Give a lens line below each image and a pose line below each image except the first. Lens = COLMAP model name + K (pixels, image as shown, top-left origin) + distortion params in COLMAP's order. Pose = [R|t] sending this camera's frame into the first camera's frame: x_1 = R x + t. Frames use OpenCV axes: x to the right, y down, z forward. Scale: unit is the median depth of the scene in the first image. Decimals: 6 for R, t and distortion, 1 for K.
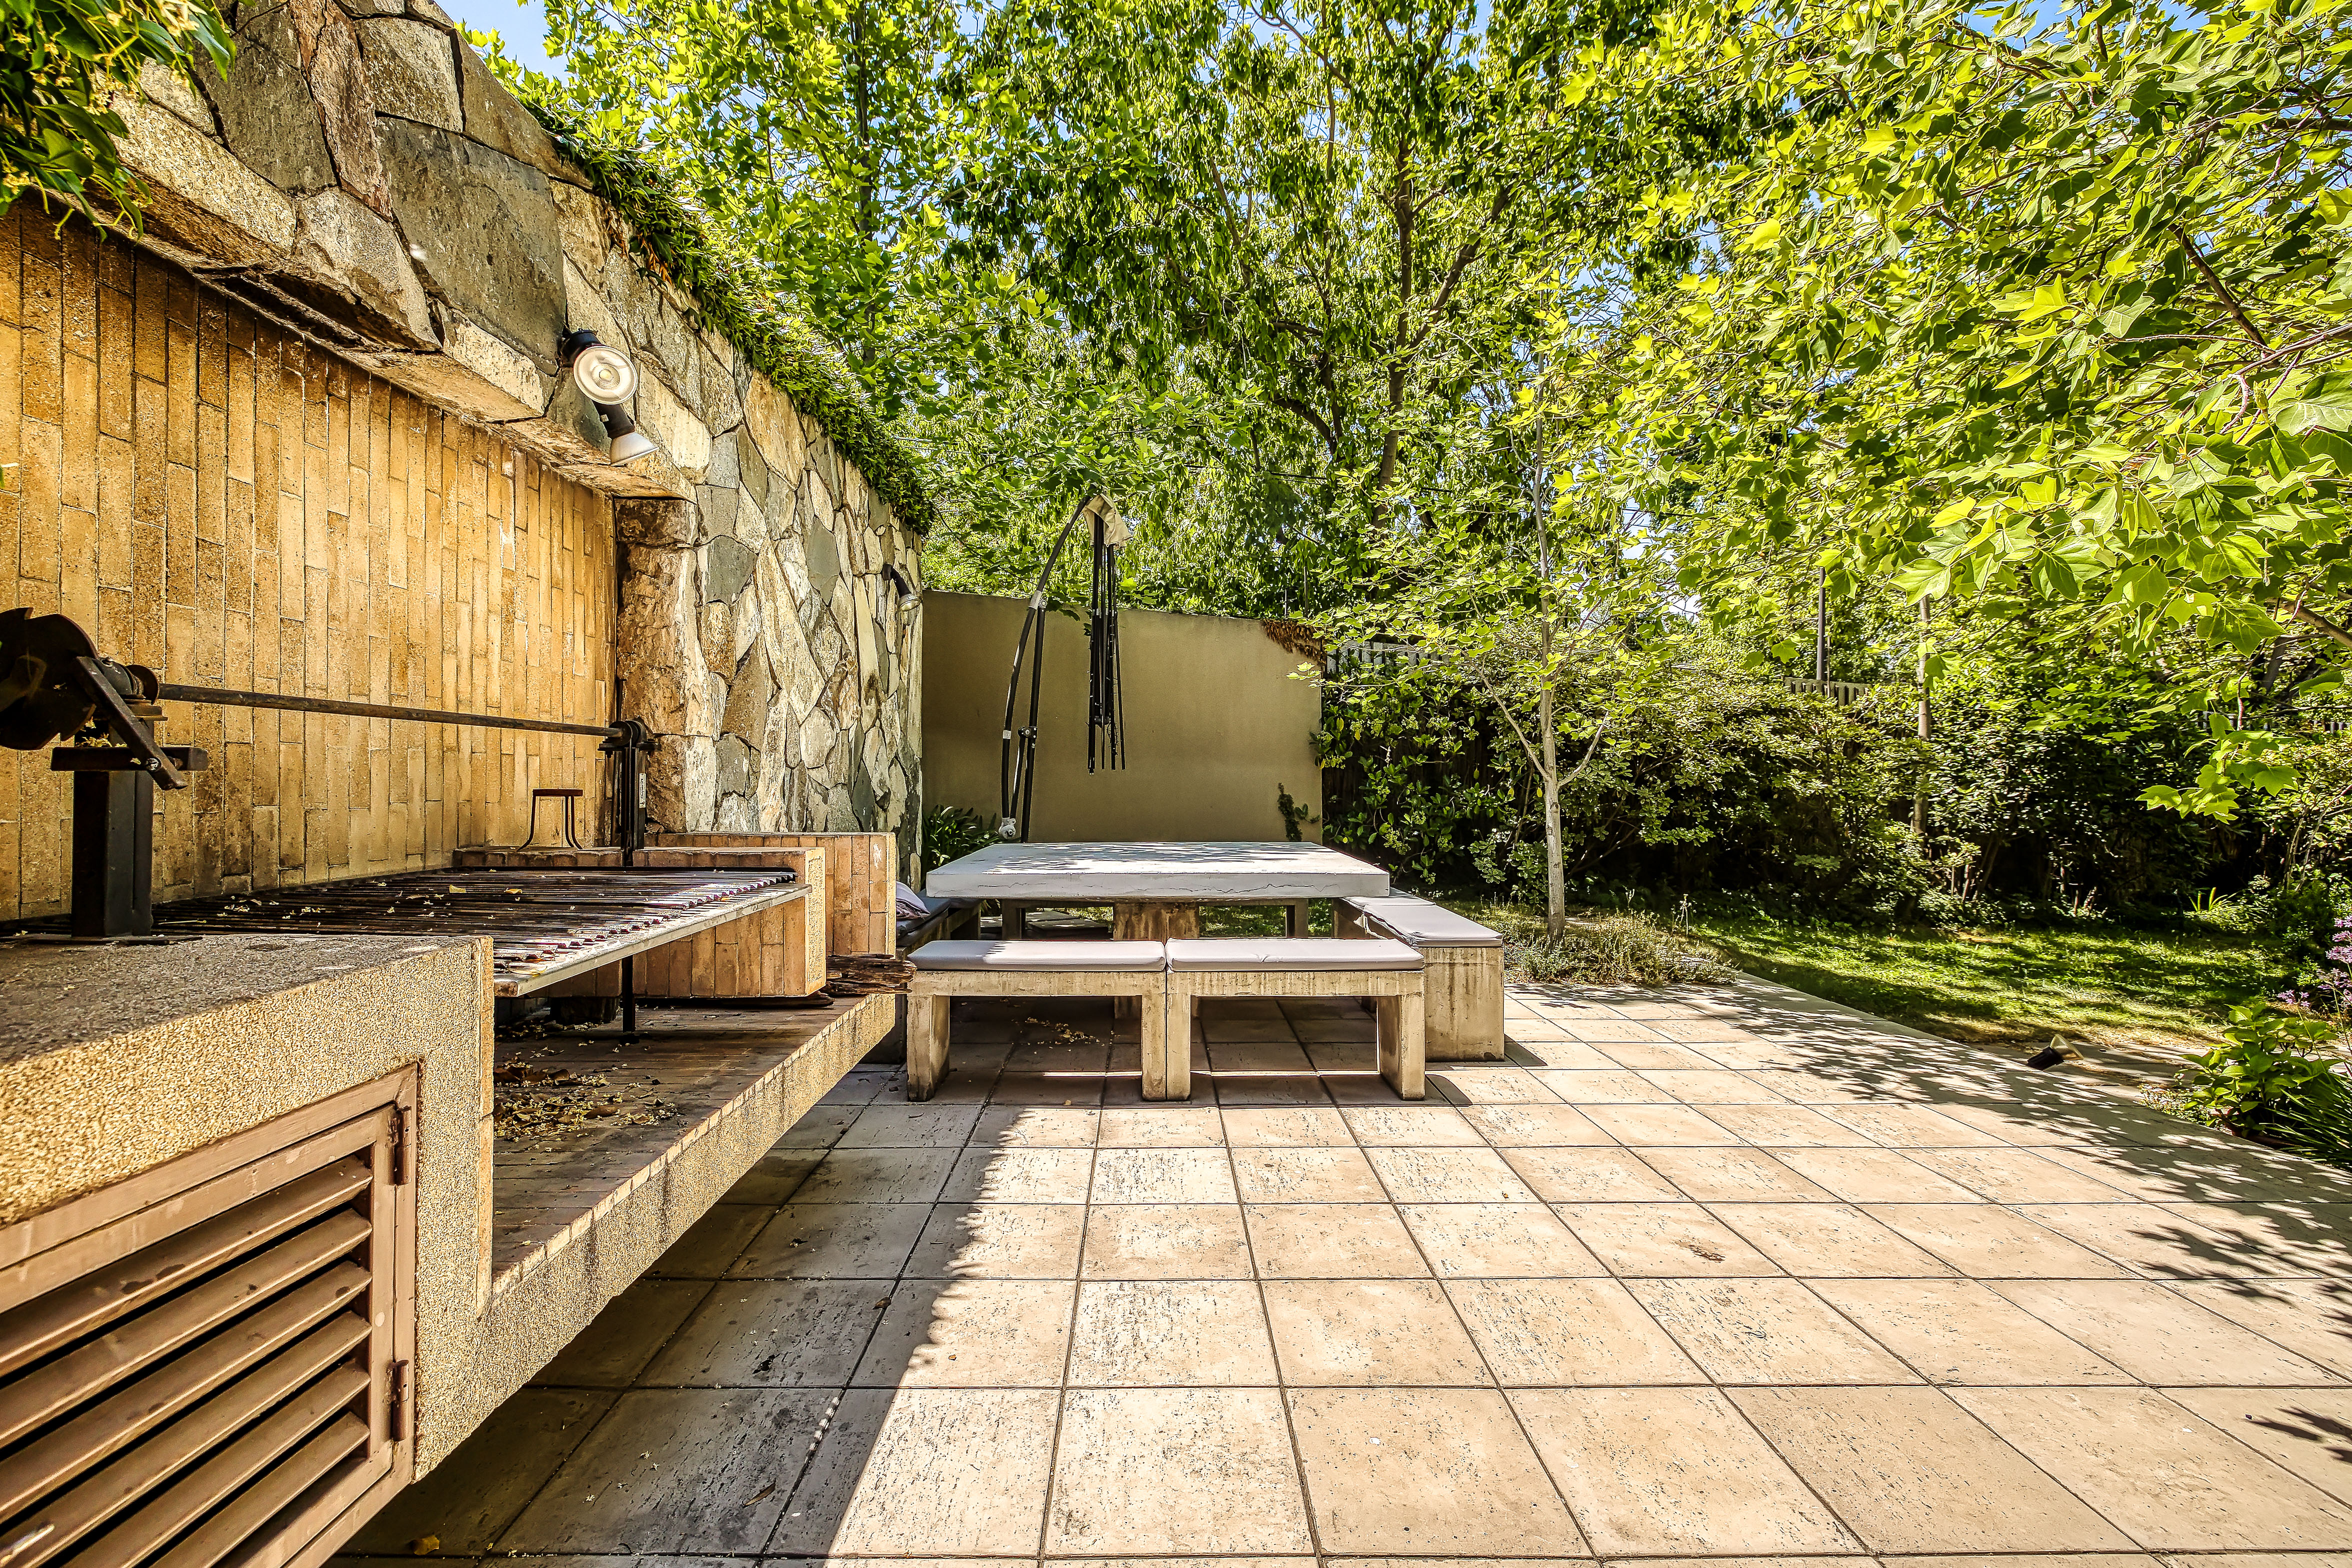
lens RADIAL K [[999.4, 0, 1159.7], [0, 999.4, 777.4], [0, 0, 1]] dist [-0.001794, -0.000643]
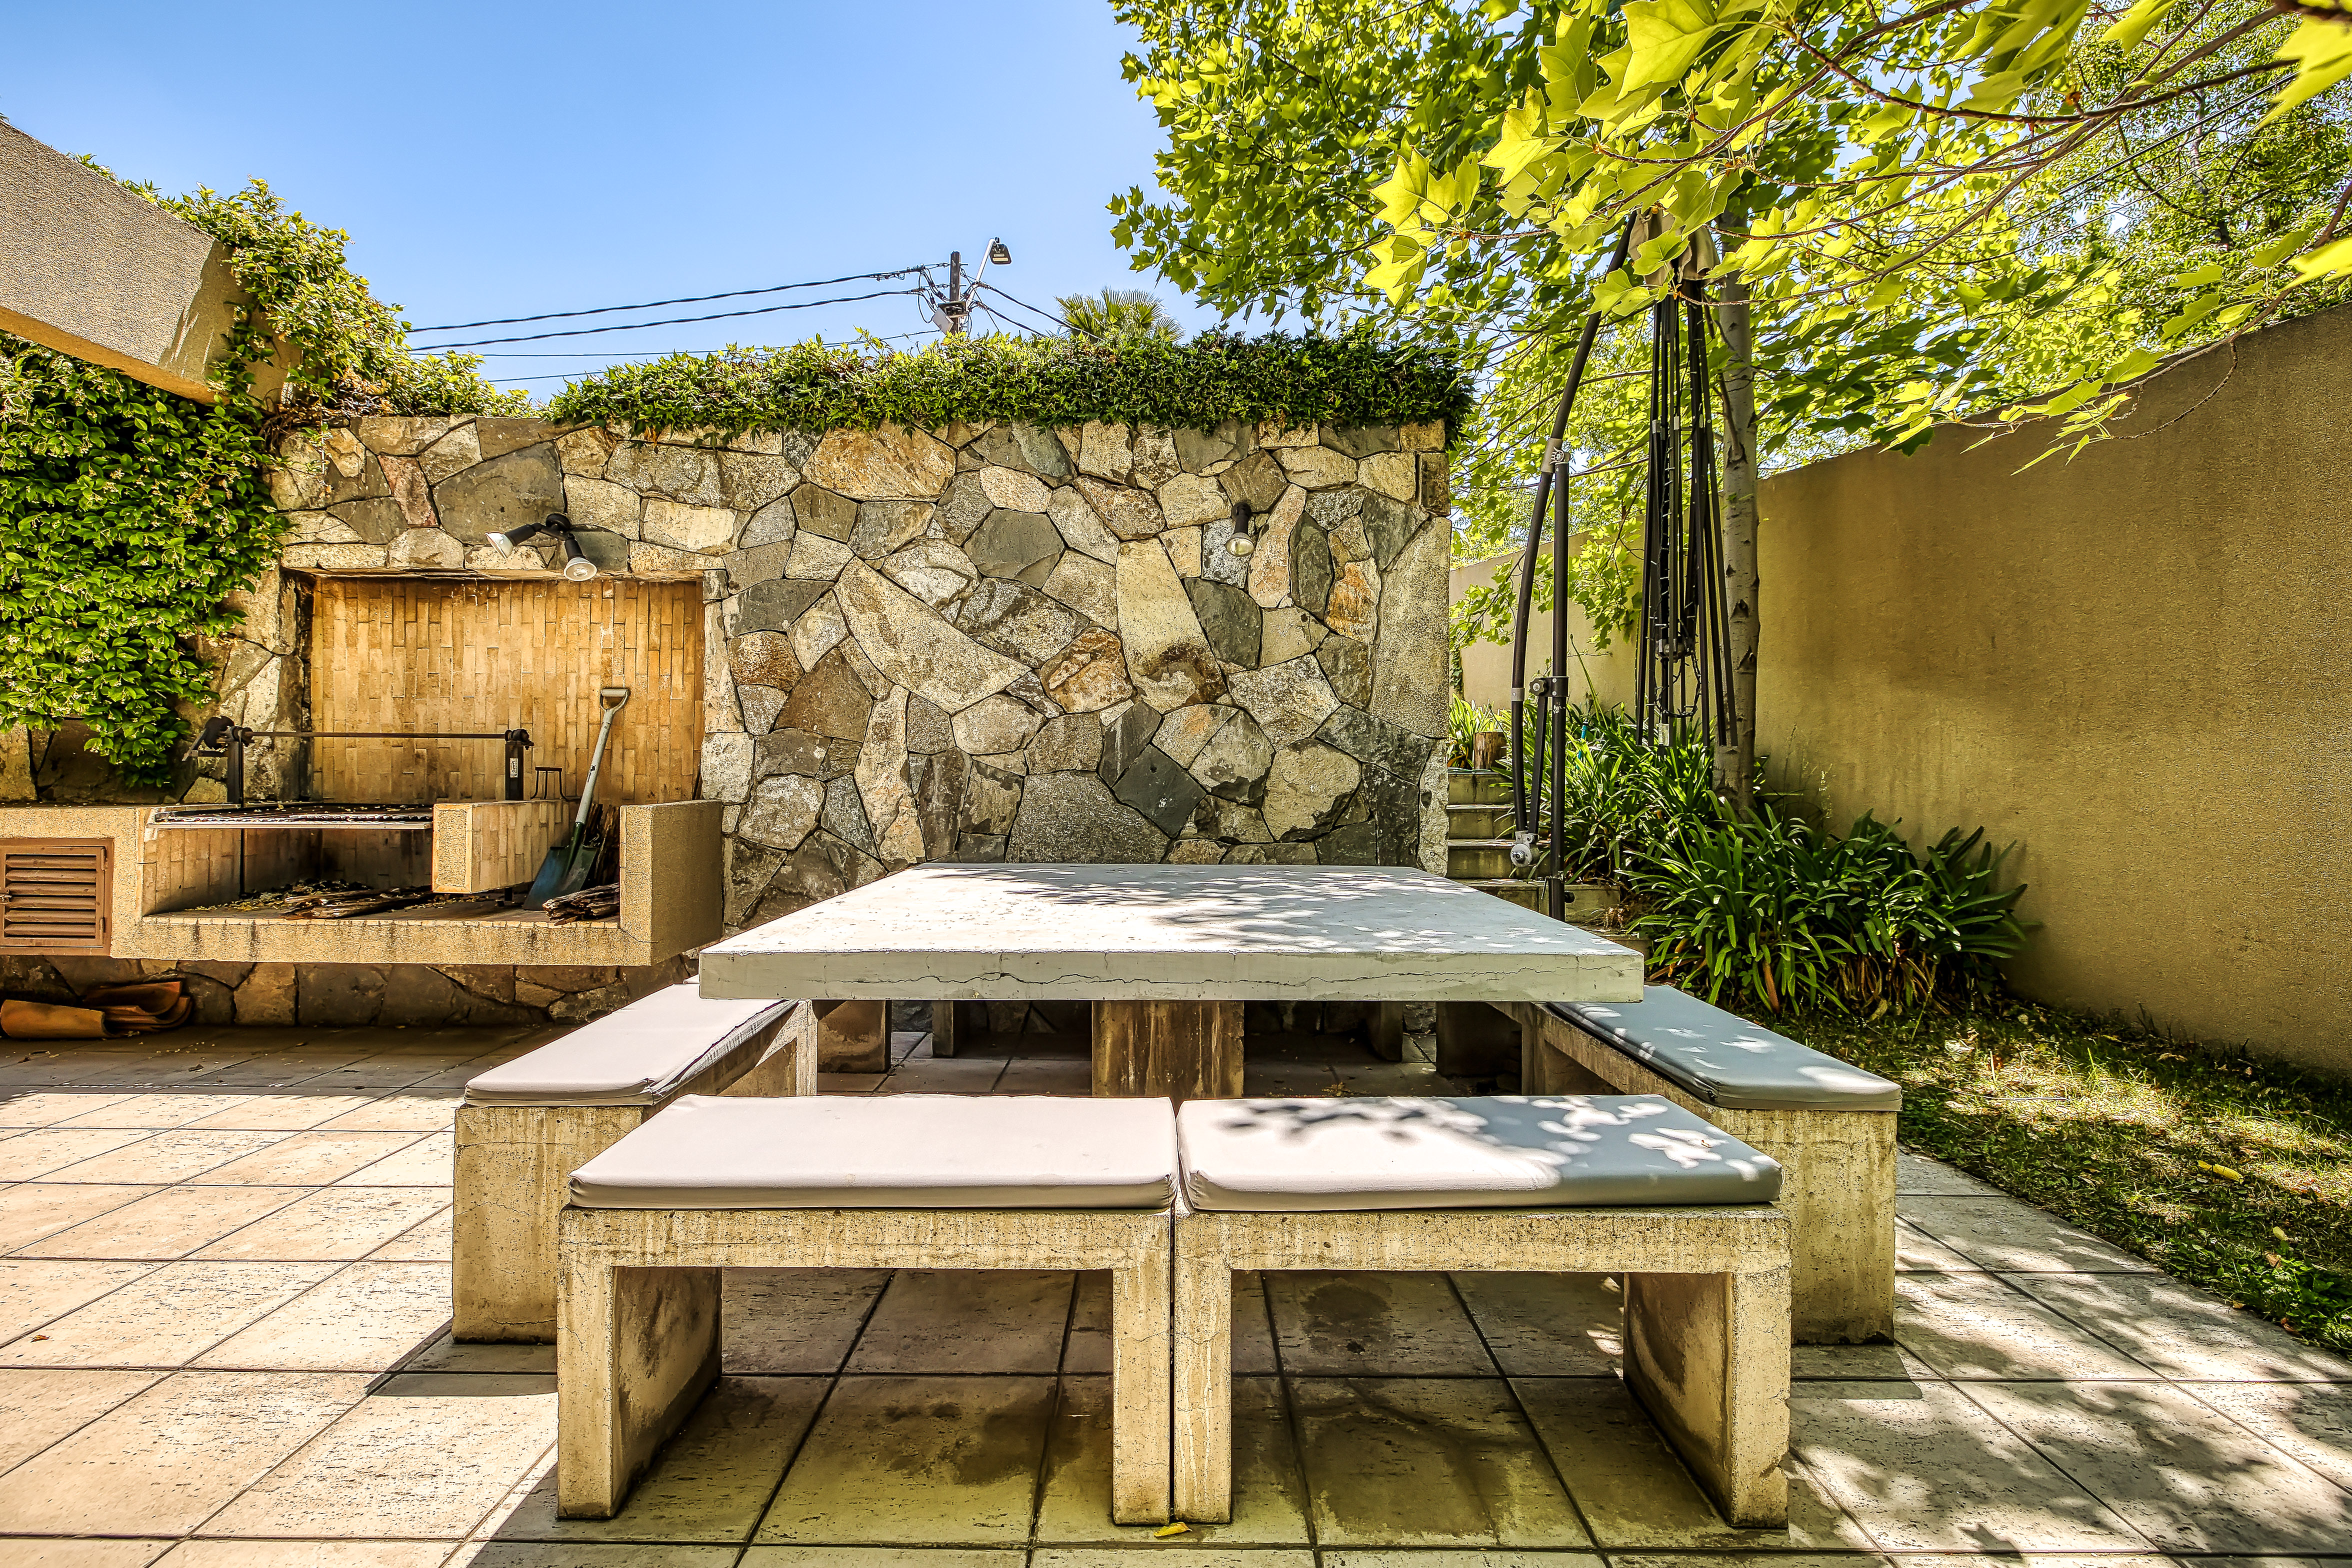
lens RADIAL K [[999.4, 0, 1165.0], [0, 999.4, 768.7], [0, 0, 1]] dist [-0.001794, -0.000643]
pose [[-0.001404, 0.013311, -0.999910, 0.976774], [-0.003451, 0.999905, 0.013316, -0.012264], [0.999993, 0.003469, -0.001358, 1.663310]]
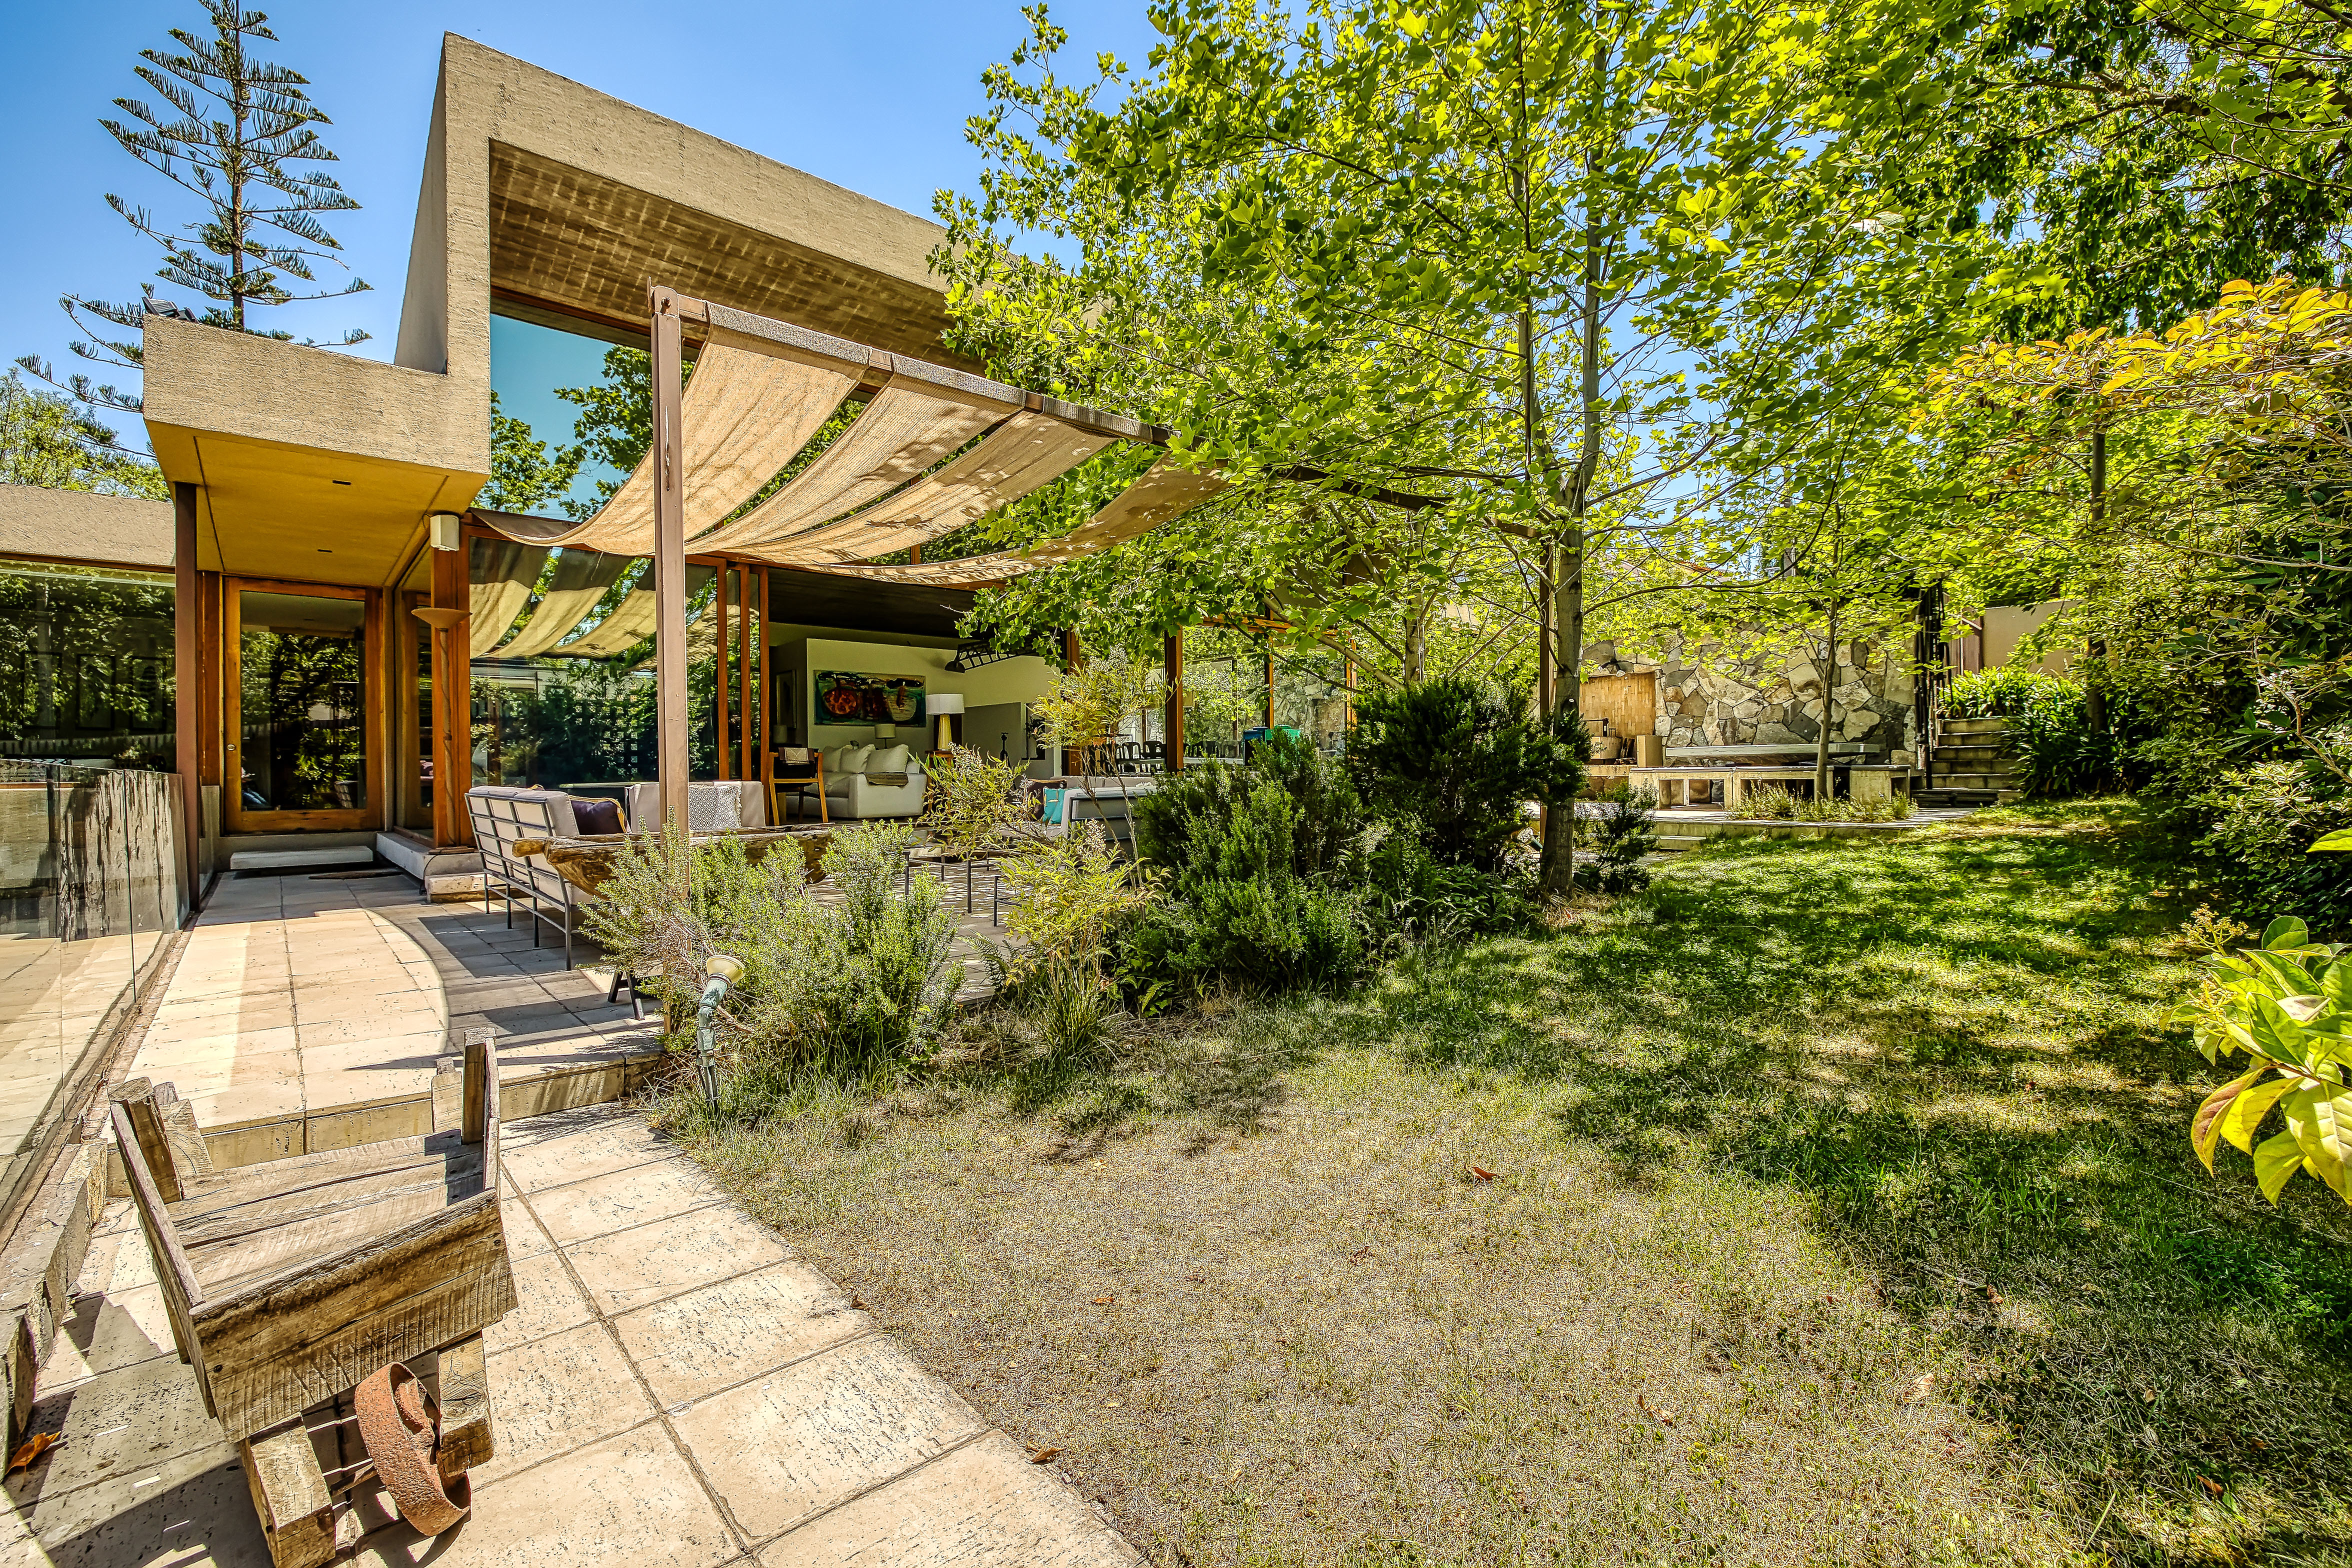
lens RADIAL K [[999.4, 0, 1172.5], [0, 999.4, 777.1], [0, 0, 1]] dist [-0.001794, -0.000643]
pose [[-0.746795, 0.020510, -0.664738, 4.728086], [0.019023, 0.999774, 0.009477, 0.168631], [0.664782, -0.005568, -0.747017, 3.143029]]
